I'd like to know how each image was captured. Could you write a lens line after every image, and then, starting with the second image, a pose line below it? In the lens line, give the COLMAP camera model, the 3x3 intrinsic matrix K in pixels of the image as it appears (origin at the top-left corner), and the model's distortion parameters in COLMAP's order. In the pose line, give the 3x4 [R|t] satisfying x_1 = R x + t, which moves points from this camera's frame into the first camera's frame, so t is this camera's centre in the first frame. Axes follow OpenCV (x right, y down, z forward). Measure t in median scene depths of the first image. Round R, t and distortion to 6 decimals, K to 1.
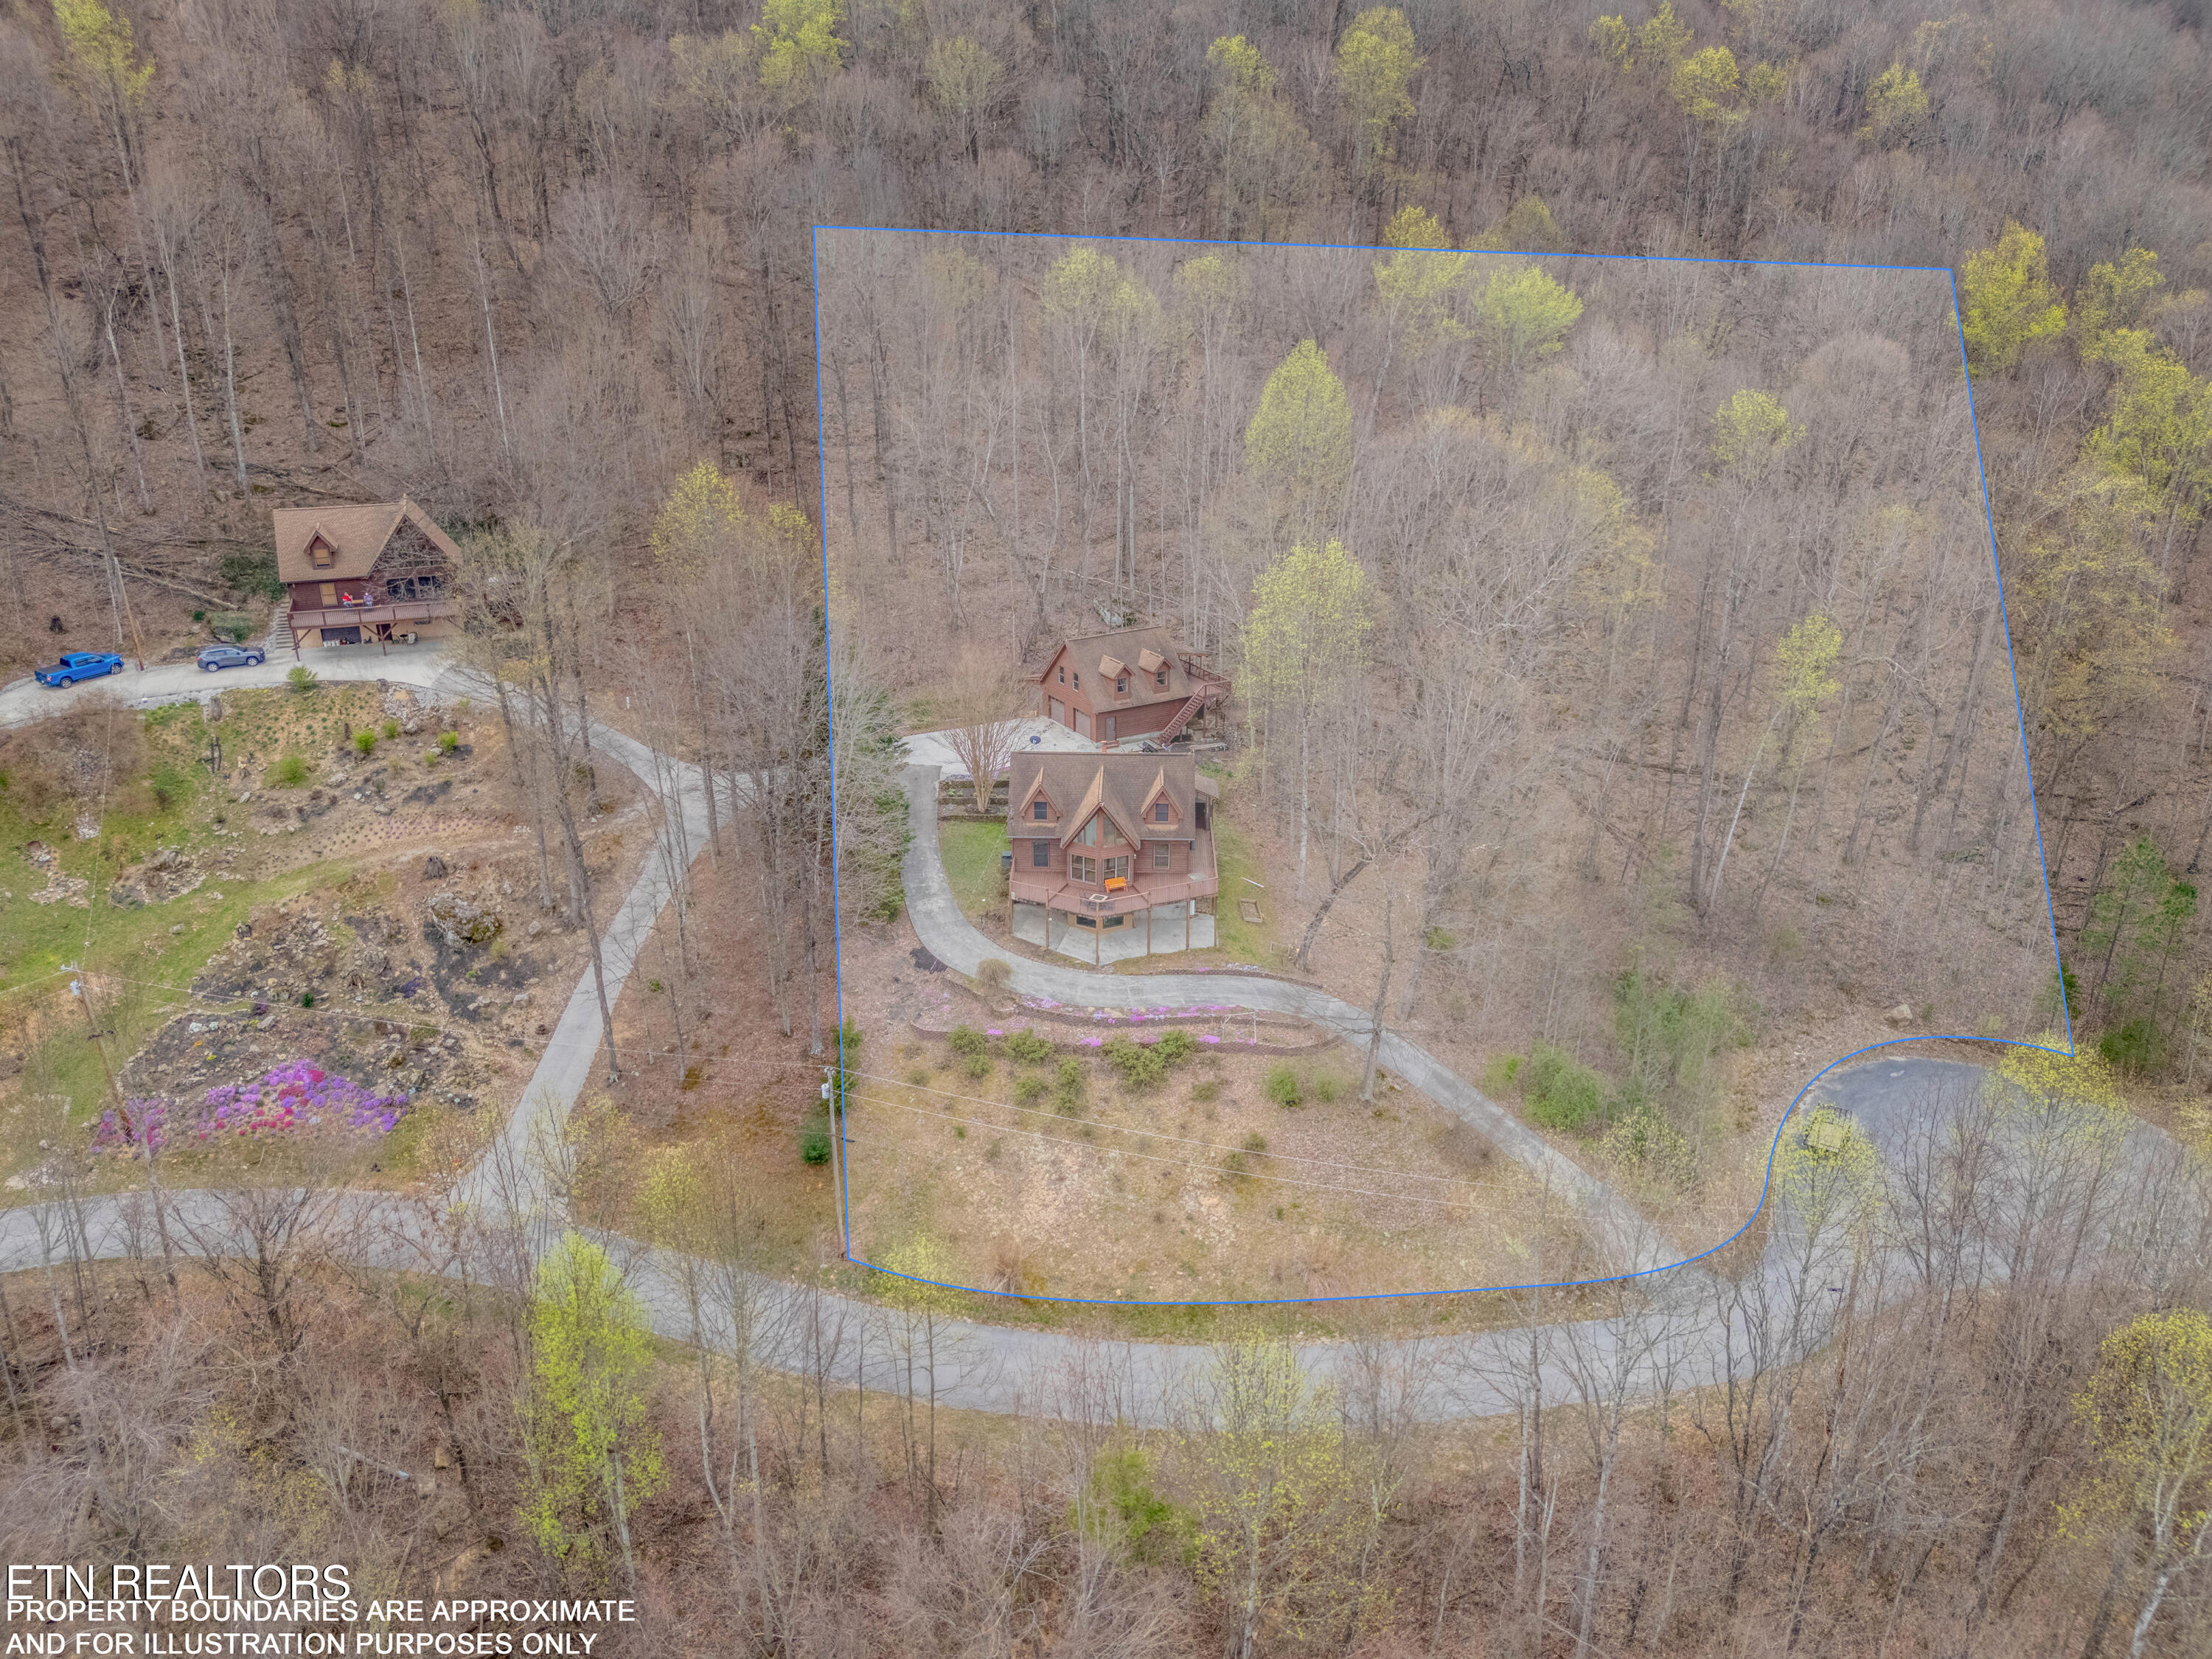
lens RADIAL K [[1646.1, 0, 1106.0], [0, 1646.1, 829.5], [0, 0, 1]] dist [0.077485, -0.069088]
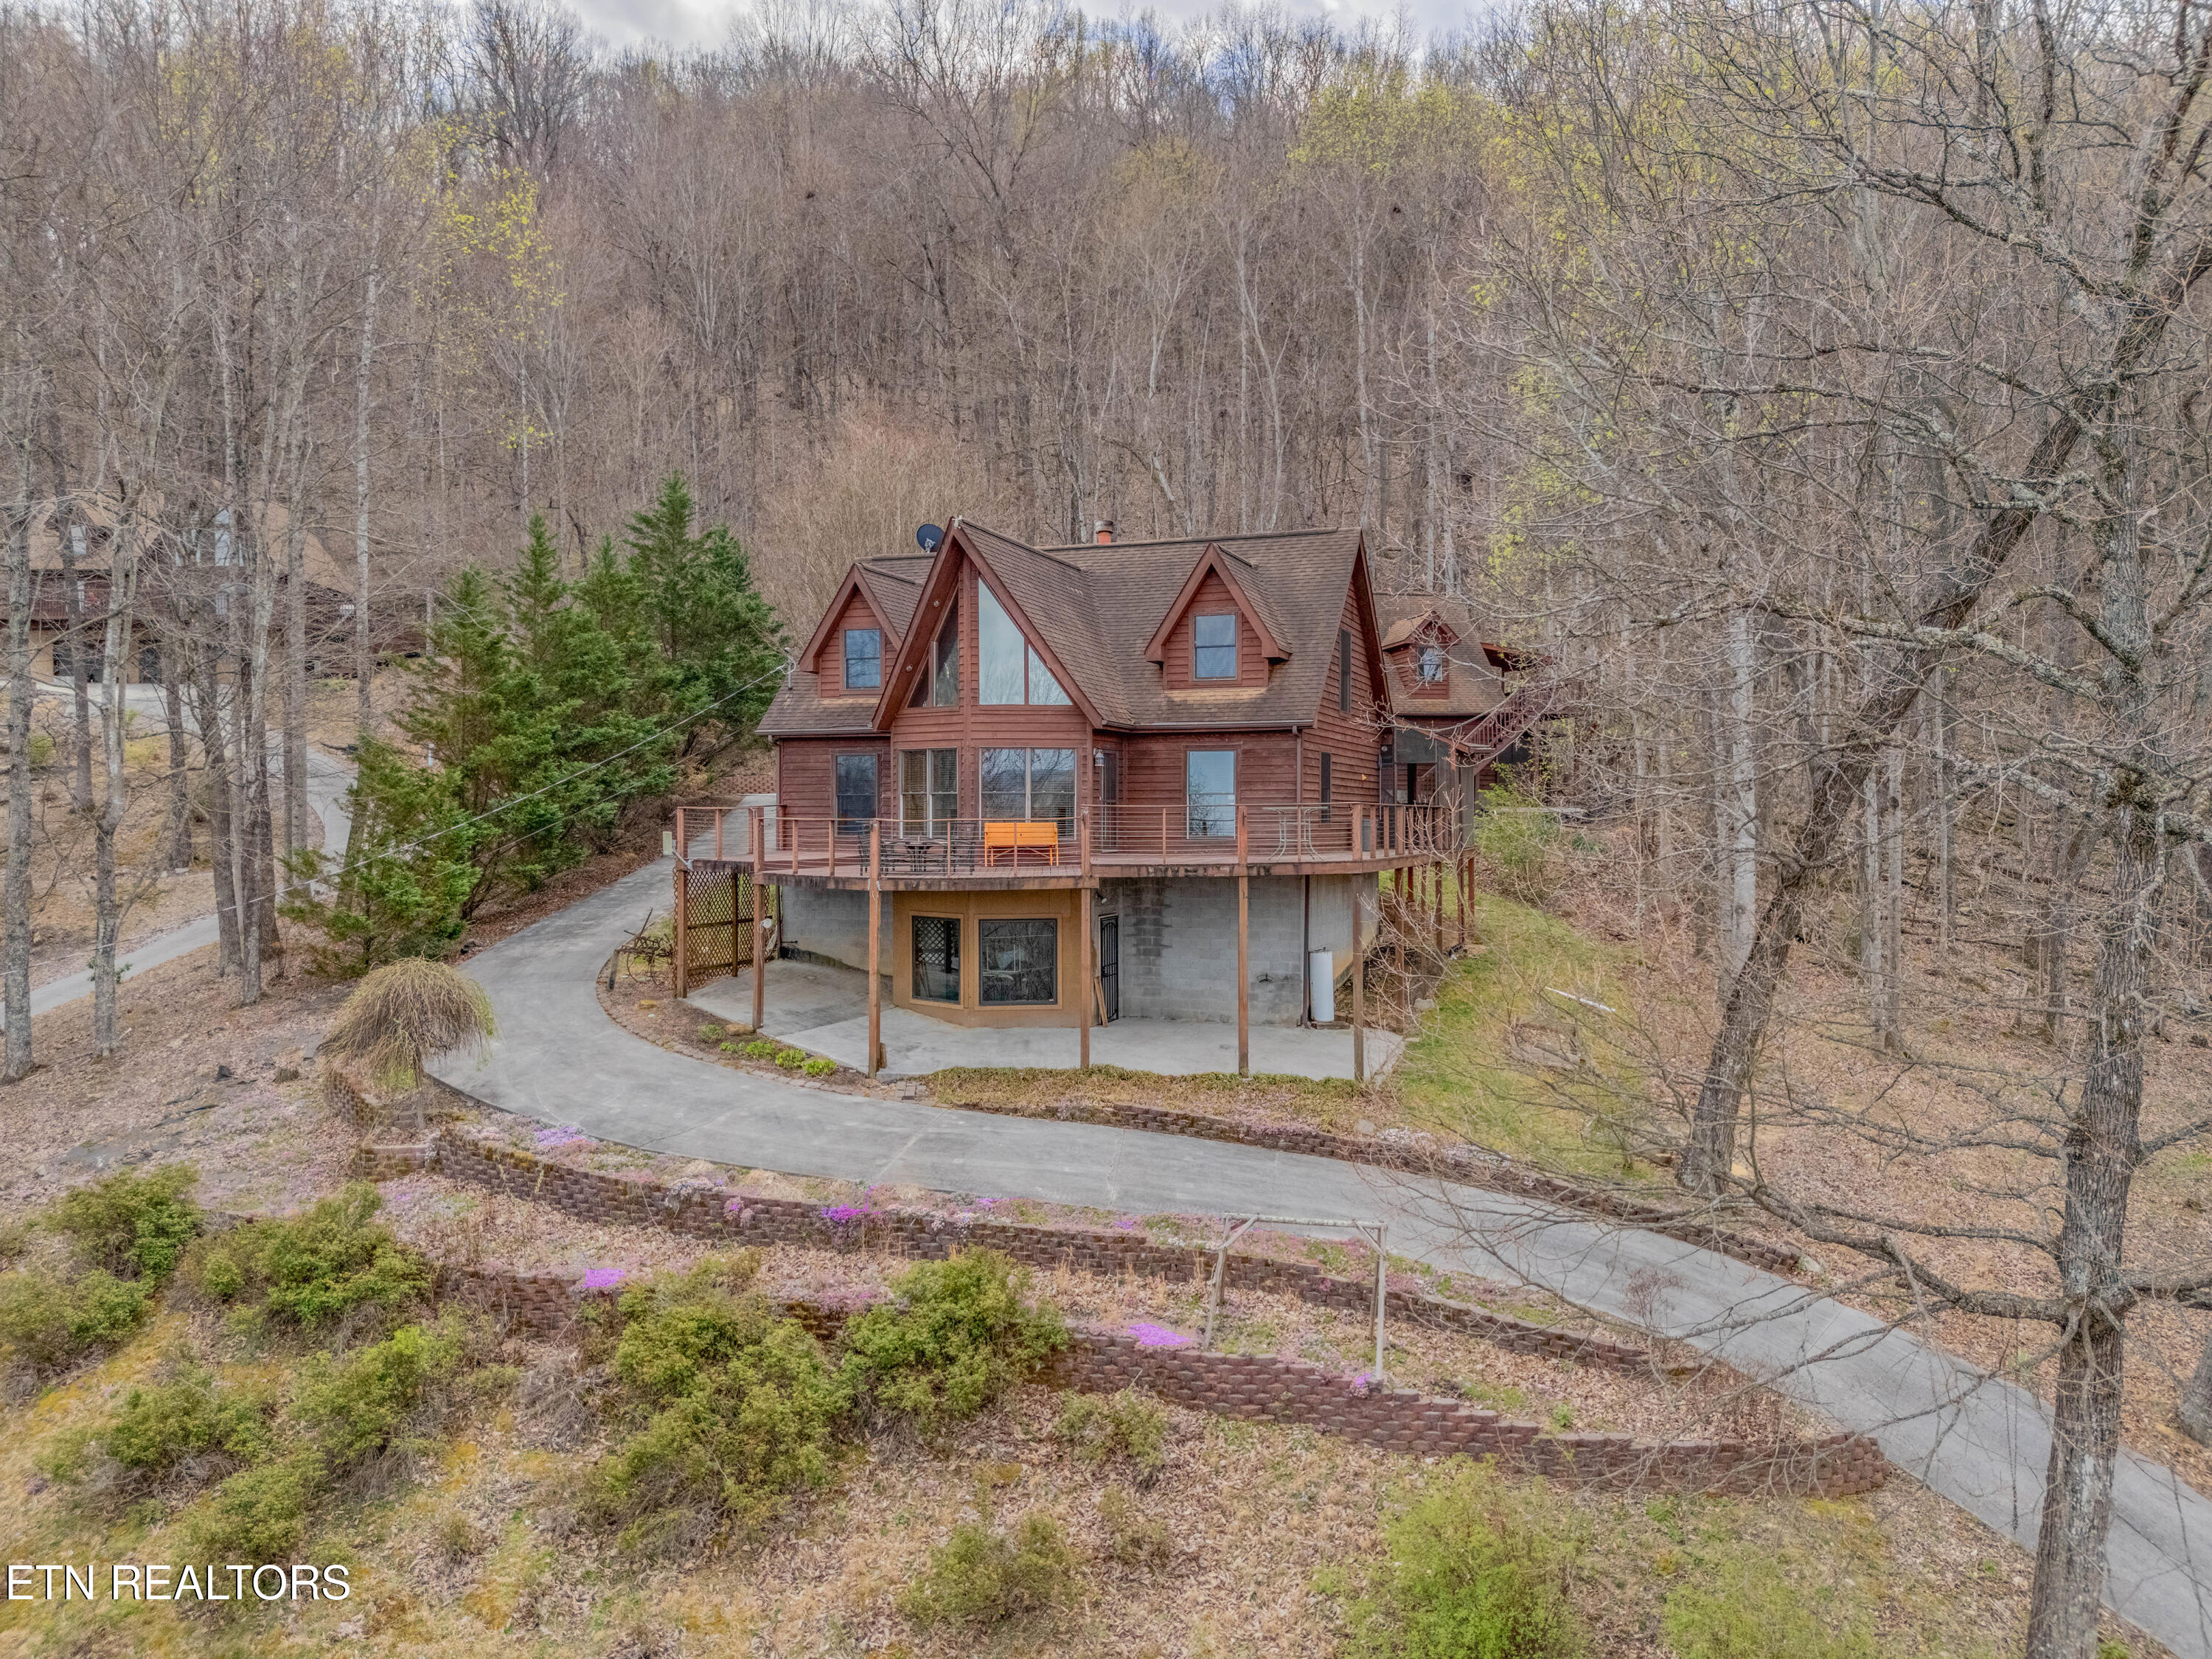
lens RADIAL K [[1654.2, 0, 1106.0], [0, 1654.2, 829.5], [0, 0, 1]] dist [0.011834, -0.007740]
pose [[0.946484, -0.002329, -0.322741, 0.116052], [-0.112473, 0.934909, -0.336592, 0.129772], [0.302518, 0.354879, 0.884615, 0.750034]]
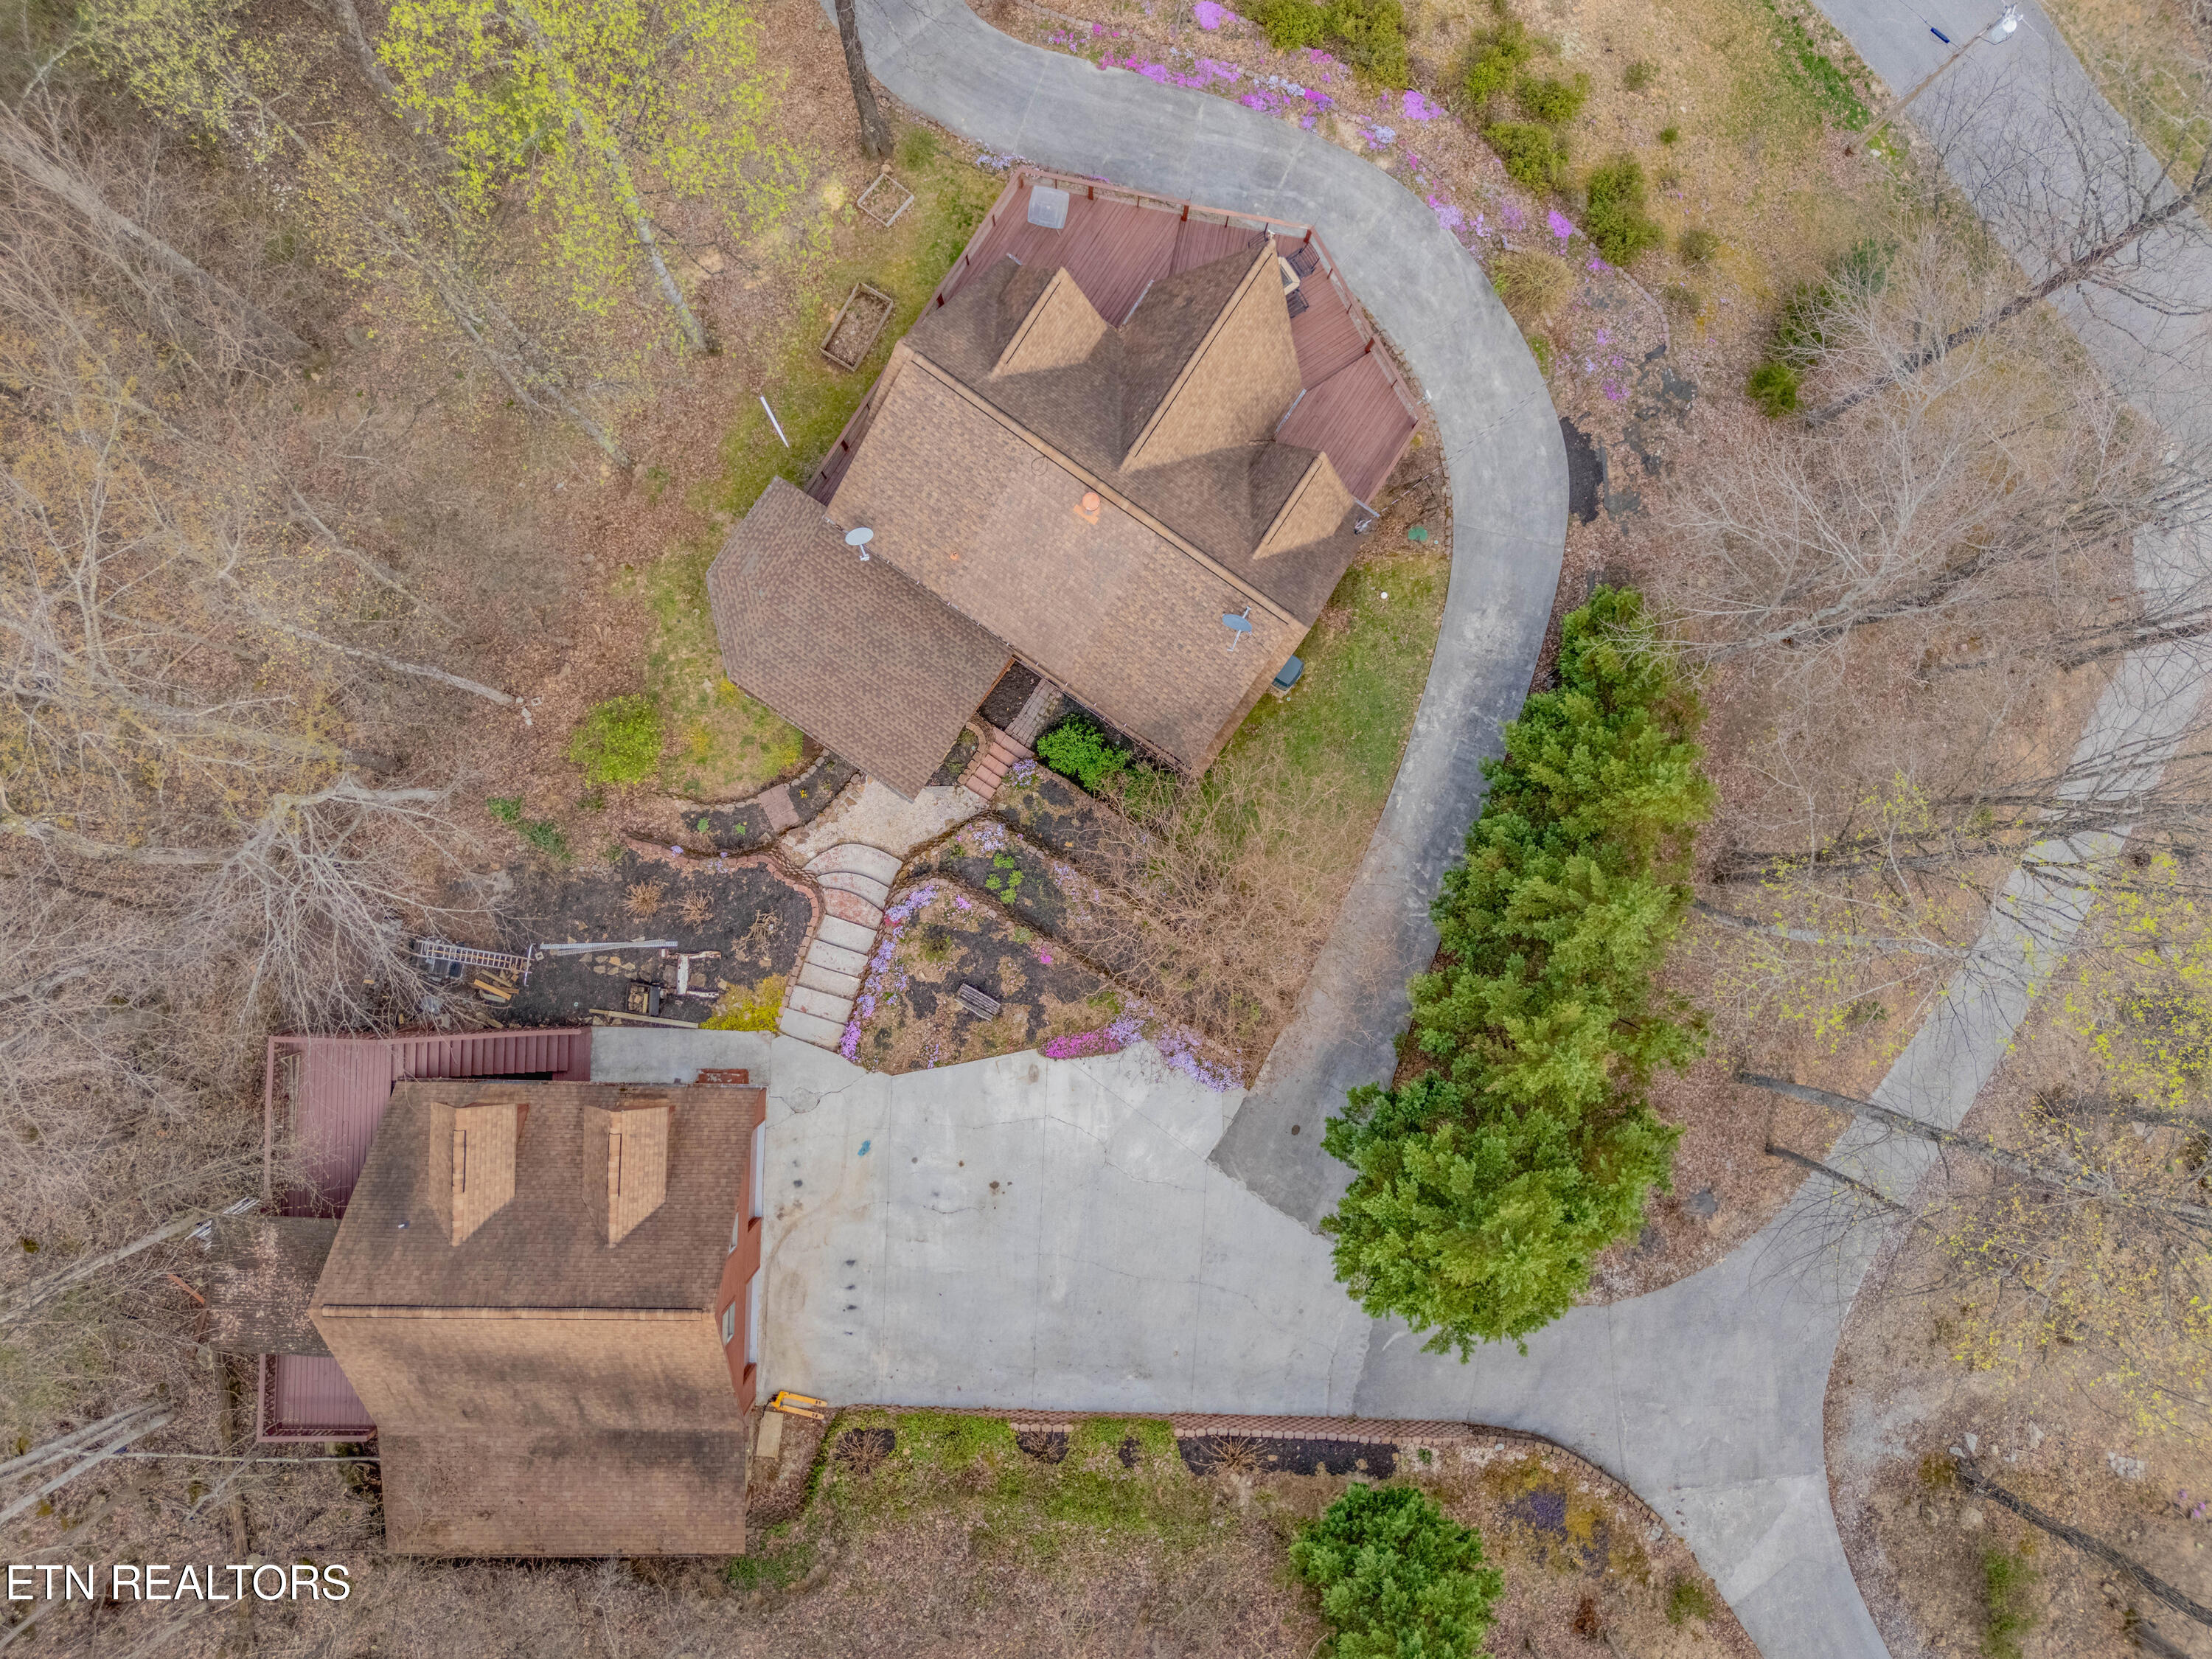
lens RADIAL K [[1654.2, 0, 1106.0], [0, 1654.2, 829.5], [0, 0, 1]] dist [0.011834, -0.007740]
pose [[-0.833688, -0.549084, -0.058913, -0.019499], [0.153182, -0.332428, 0.930606, -0.434156], [-0.530565, 0.766811, 0.361251, 0.965538]]
